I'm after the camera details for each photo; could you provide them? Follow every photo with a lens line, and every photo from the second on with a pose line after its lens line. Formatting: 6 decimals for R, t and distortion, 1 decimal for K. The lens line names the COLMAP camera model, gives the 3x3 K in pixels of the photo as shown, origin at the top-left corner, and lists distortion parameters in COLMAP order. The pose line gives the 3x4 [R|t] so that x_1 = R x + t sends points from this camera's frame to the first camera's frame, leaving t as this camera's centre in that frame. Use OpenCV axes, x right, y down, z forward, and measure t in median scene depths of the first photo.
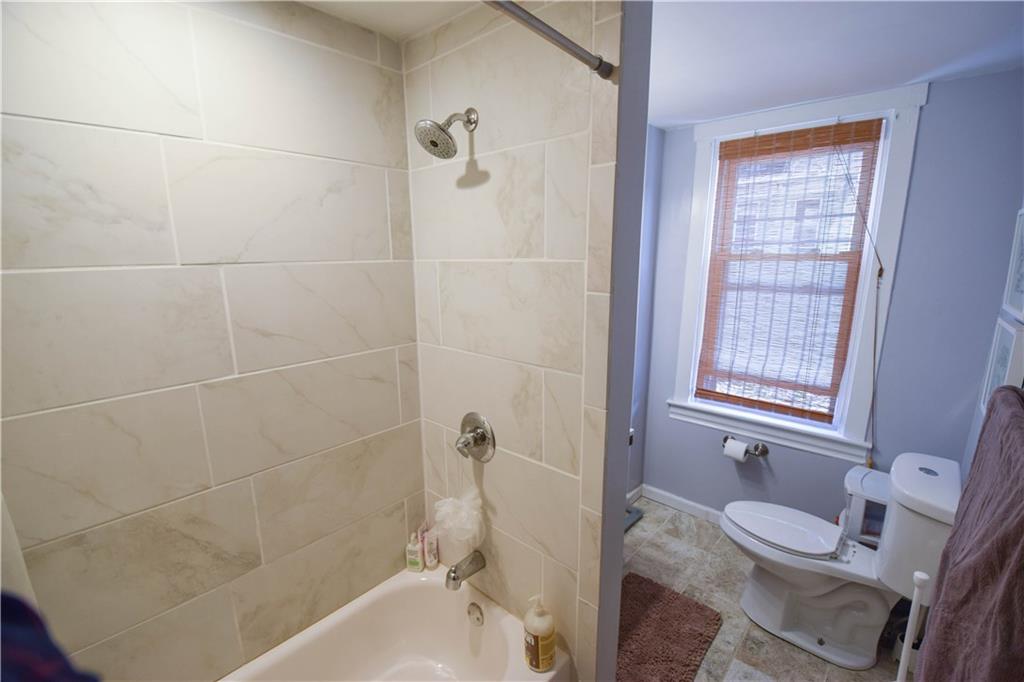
lens RADIAL K [[447.5, 0, 508.7], [0, 447.5, 343.3], [0, 0, 1]] dist [0.003298, -0.013710]
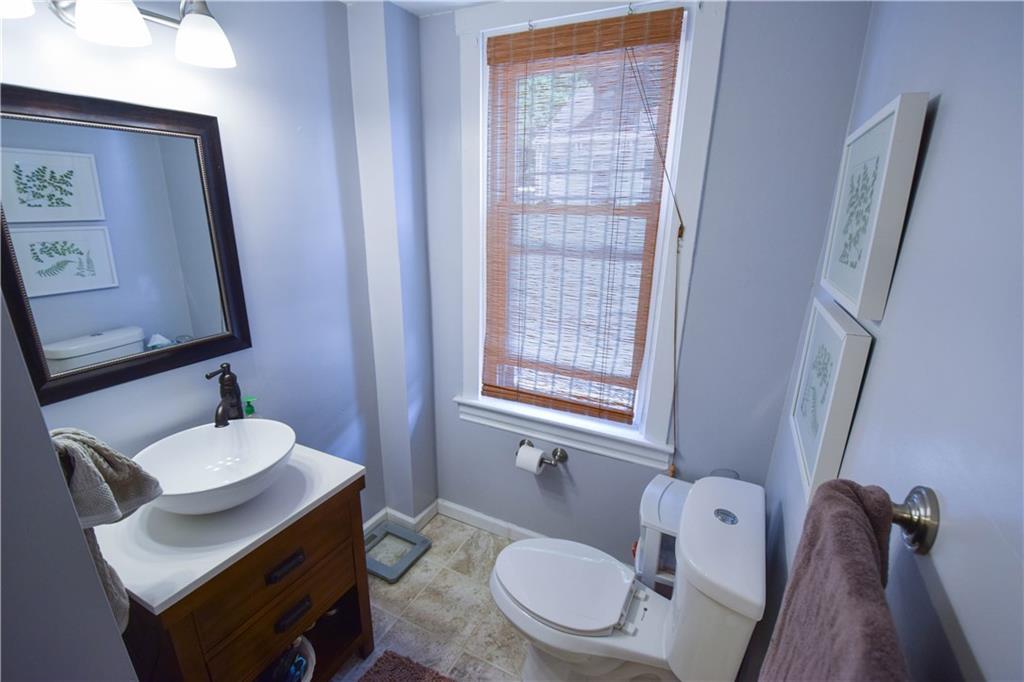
lens RADIAL K [[447.5, 0, 513.2], [0, 447.5, 340.8], [0, 0, 1]] dist [0.003298, -0.013710]
pose [[0.961504, -0.056115, 0.269002, 0.312102], [0.031811, 0.995076, 0.093873, -0.049592], [-0.272945, -0.081702, 0.958554, 0.302448]]
